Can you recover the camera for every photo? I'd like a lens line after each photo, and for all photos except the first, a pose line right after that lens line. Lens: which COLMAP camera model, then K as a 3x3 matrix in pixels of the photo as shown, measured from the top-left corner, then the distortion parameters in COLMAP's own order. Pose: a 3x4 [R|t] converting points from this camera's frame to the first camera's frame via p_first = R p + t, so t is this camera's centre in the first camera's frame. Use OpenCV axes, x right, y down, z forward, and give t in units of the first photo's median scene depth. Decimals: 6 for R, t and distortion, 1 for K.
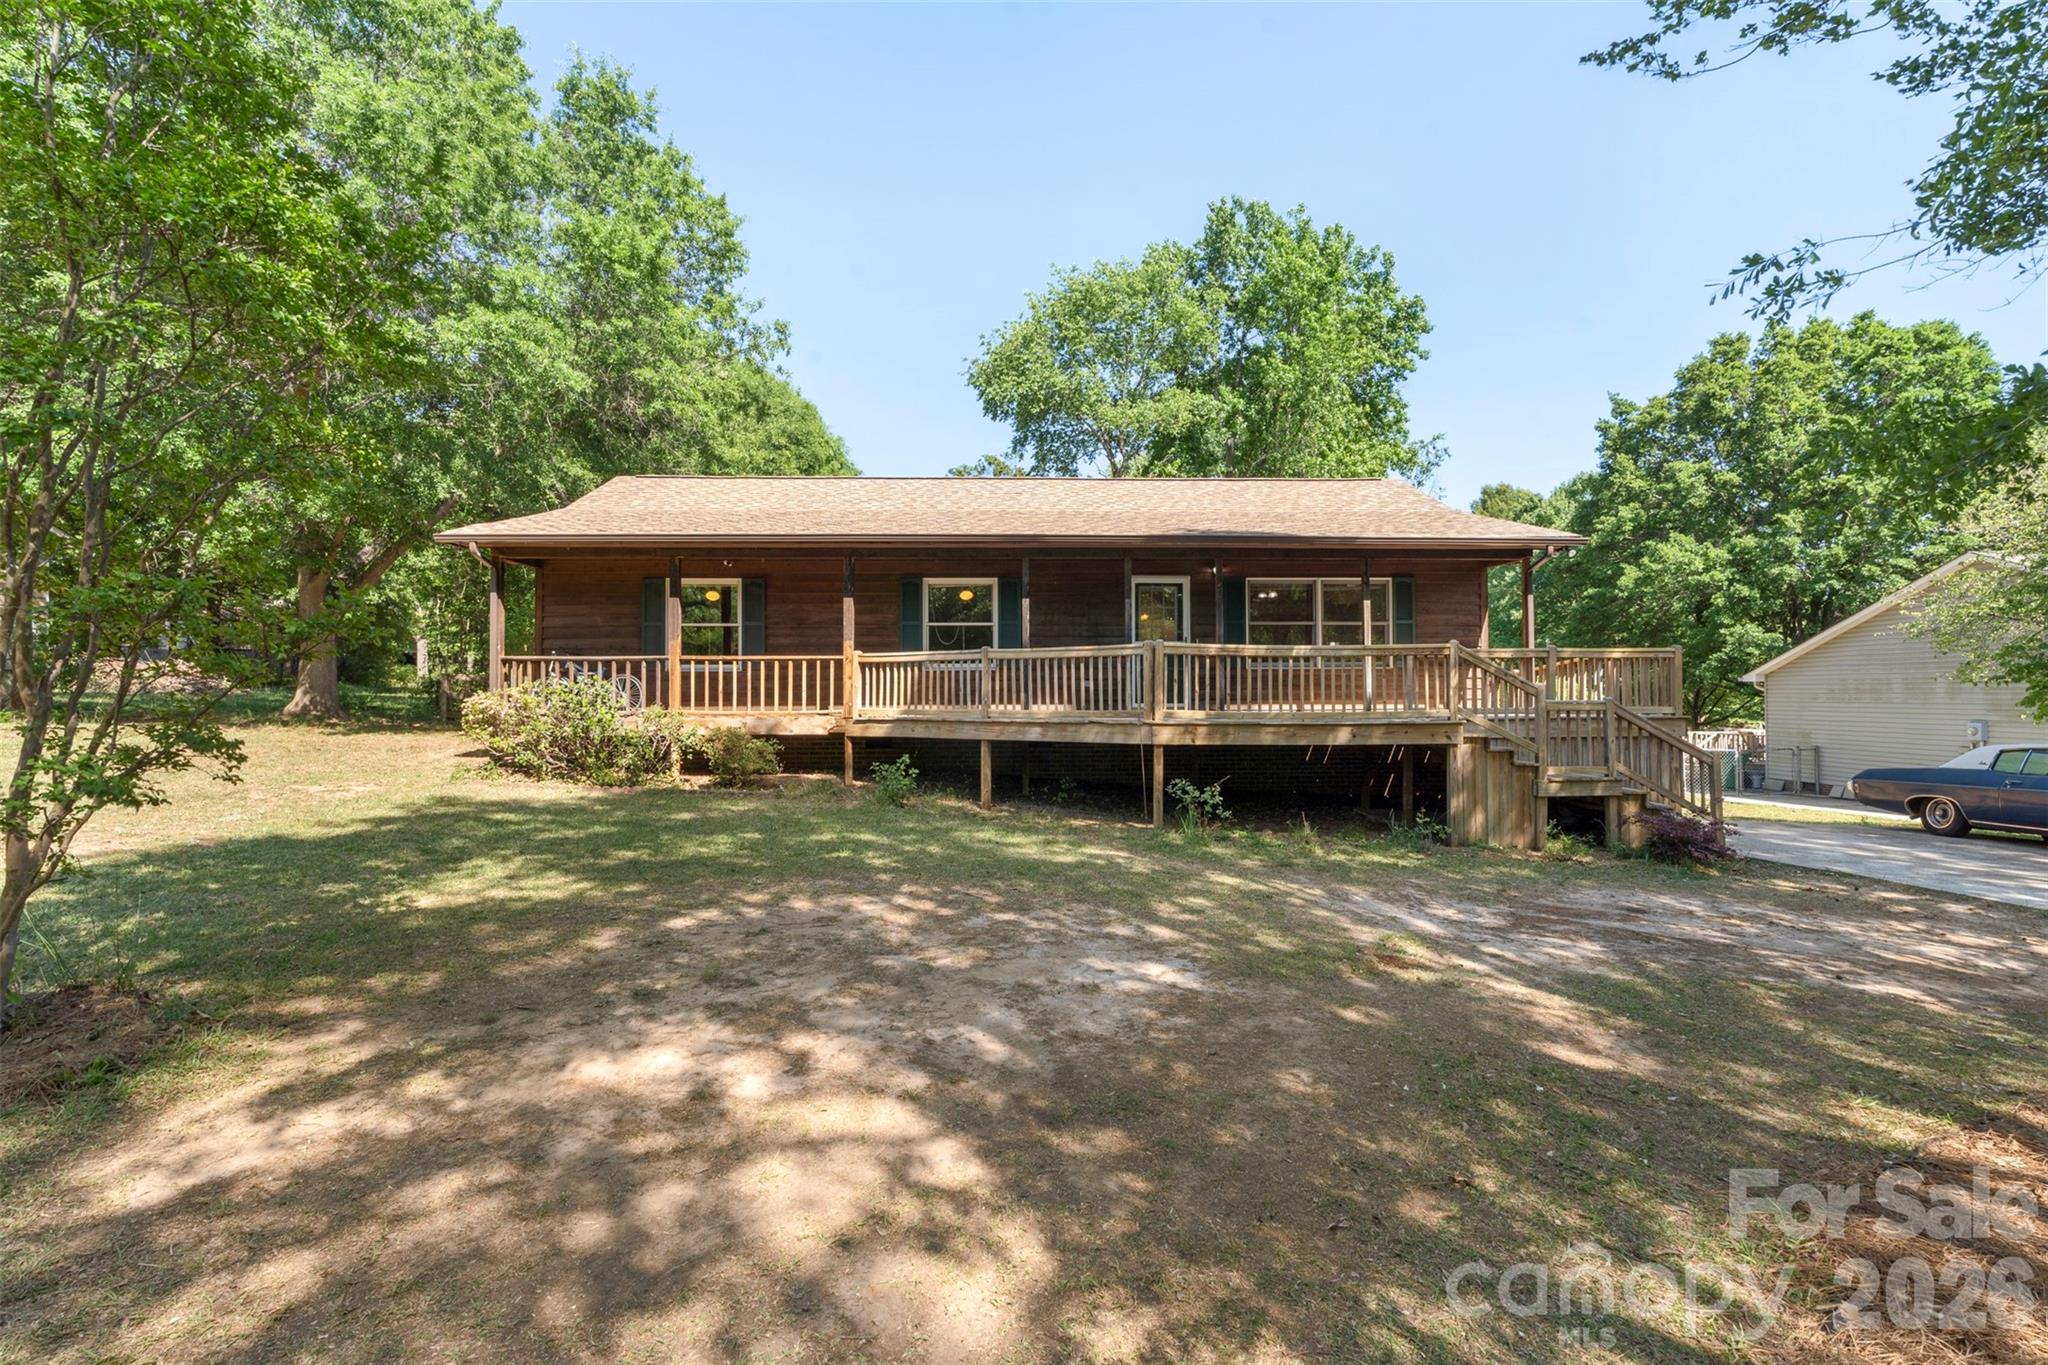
lens RADIAL K [[927.7, 0, 1024.0], [0, 927.7, 682.5], [0, 0, 1]] dist [0.019517, -0.000261]
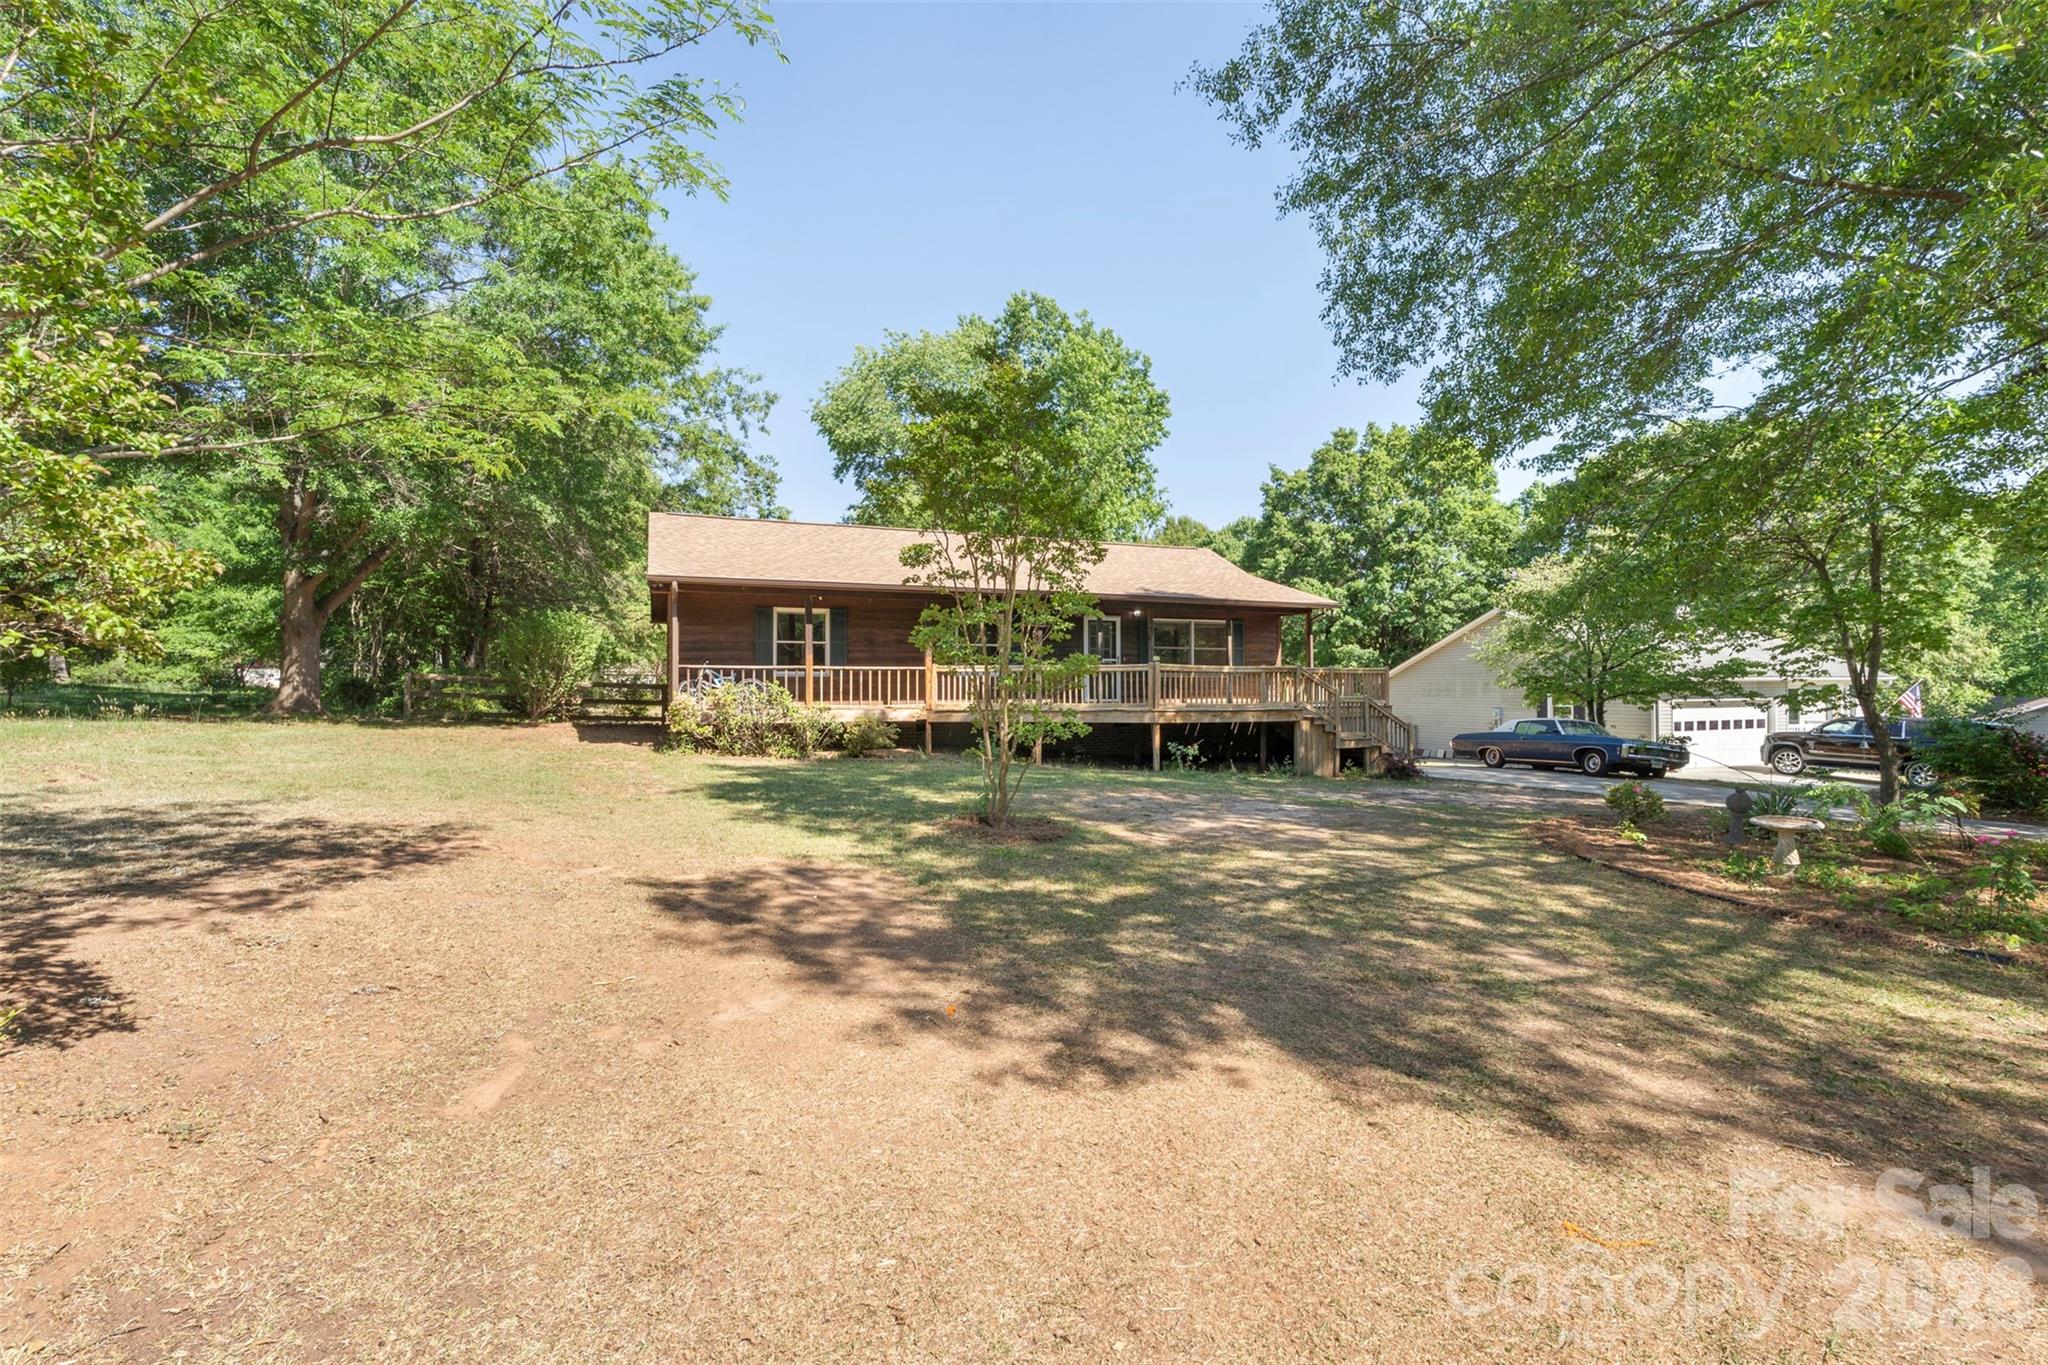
lens RADIAL K [[927.7, 0, 1024.0], [0, 927.7, 682.5], [0, 0, 1]] dist [0.019517, -0.000261]
pose [[0.940325, 0.003205, 0.340262, -0.545790], [-0.004444, 0.999986, 0.002864, -0.009854], [-0.340248, -0.004205, 0.940326, -0.436534]]
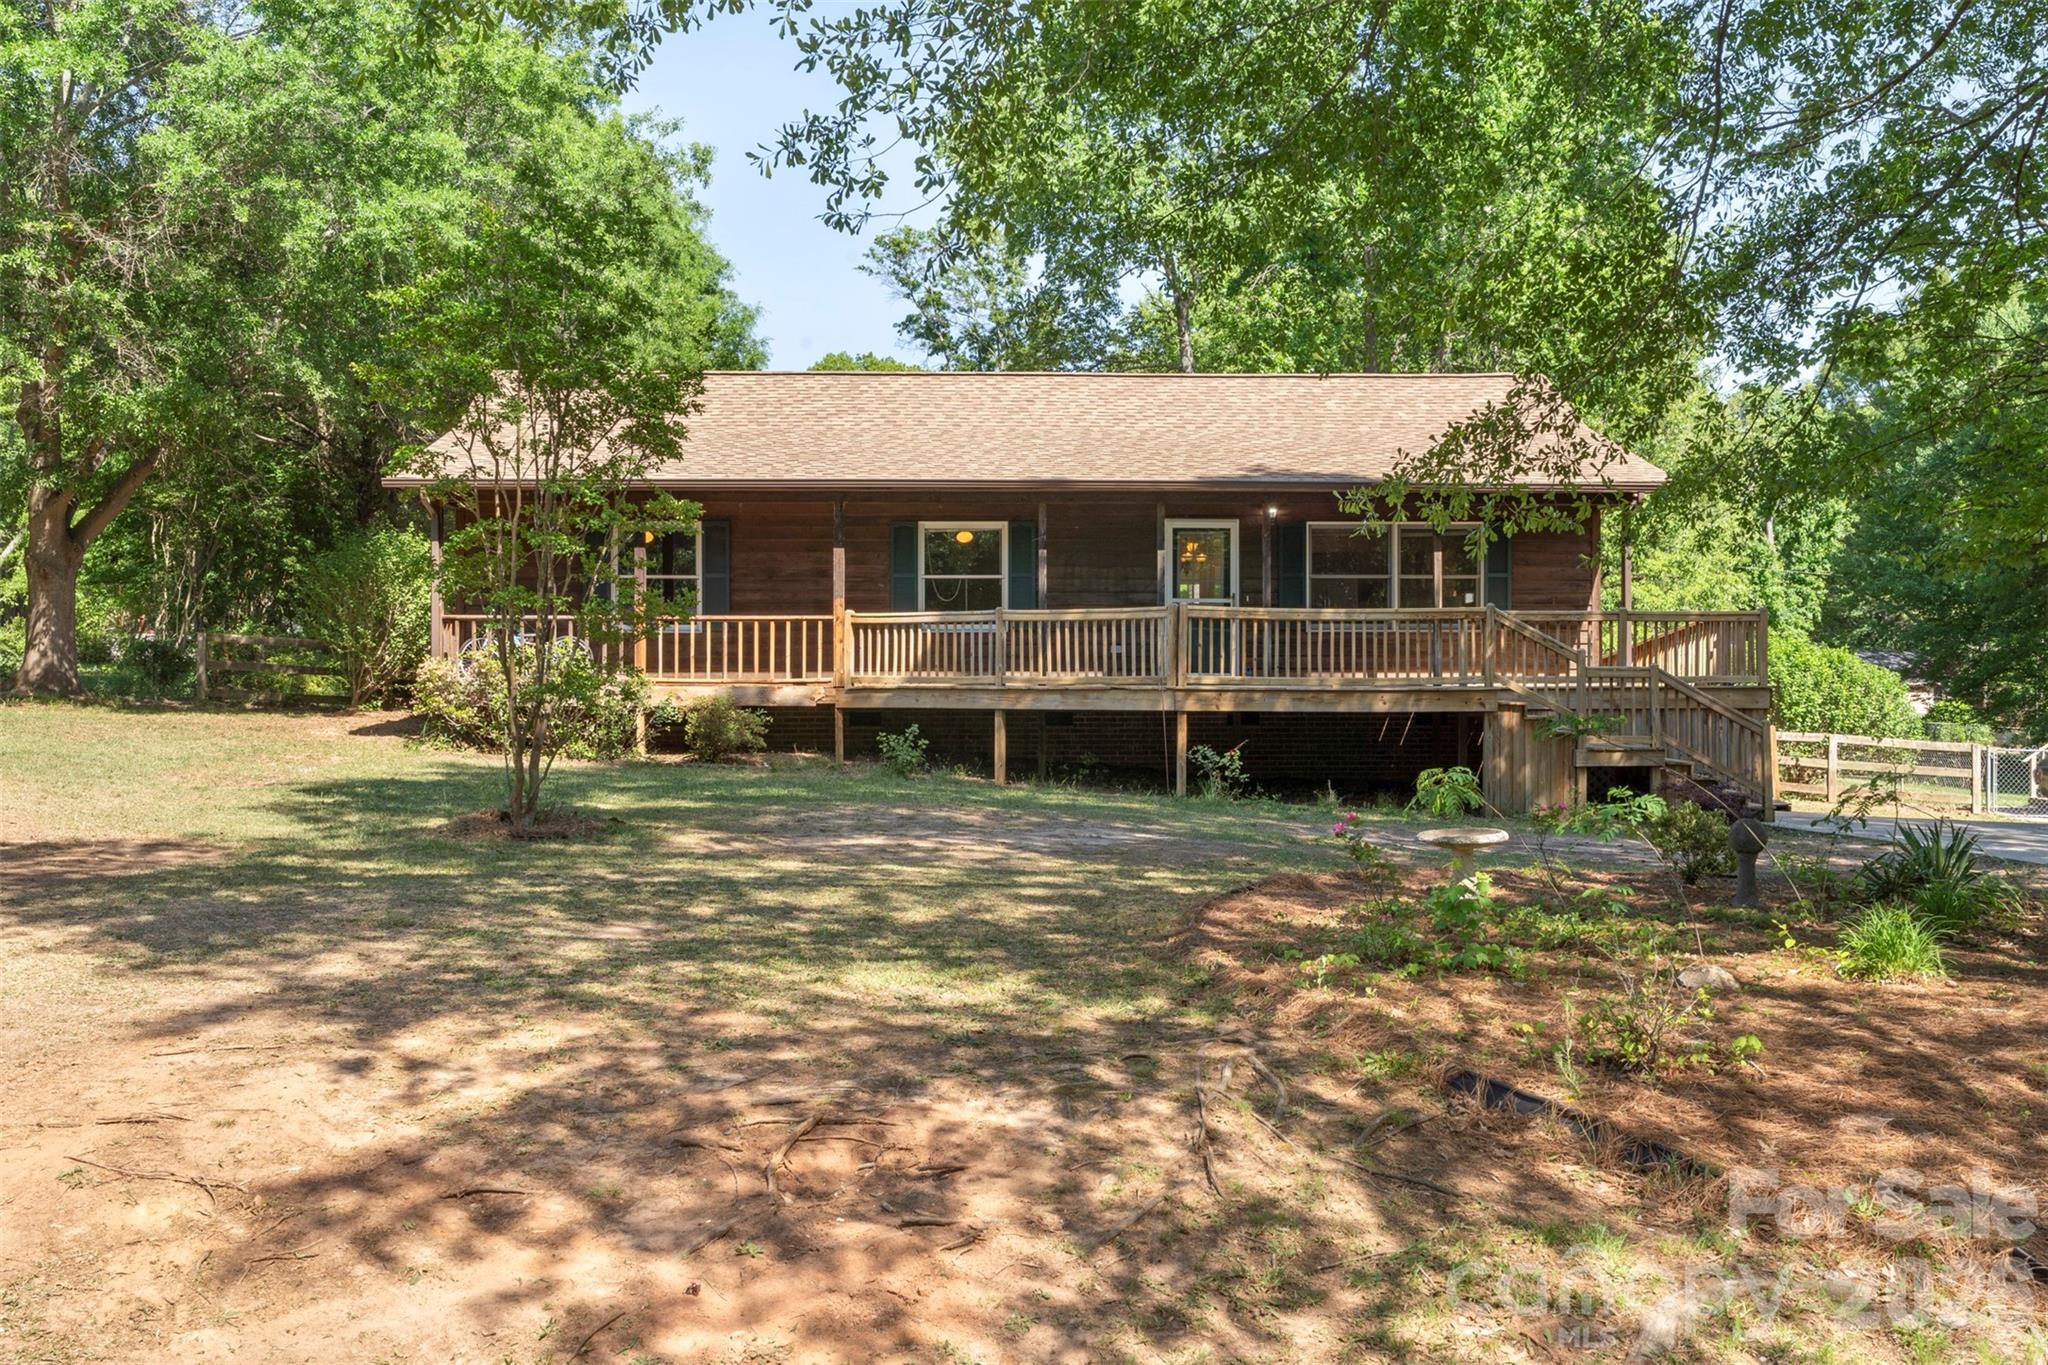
lens RADIAL K [[2030.7, 0, 1029.1], [0, 2030.7, 646.1], [0, 0, 1]] dist [0.011904, -0.006245]
pose [[0.999966, 0.002970, 0.007719, -0.025222], [-0.002950, 0.999992, -0.002575, 0.003995], [-0.007727, 0.002552, 0.999967, -0.904330]]
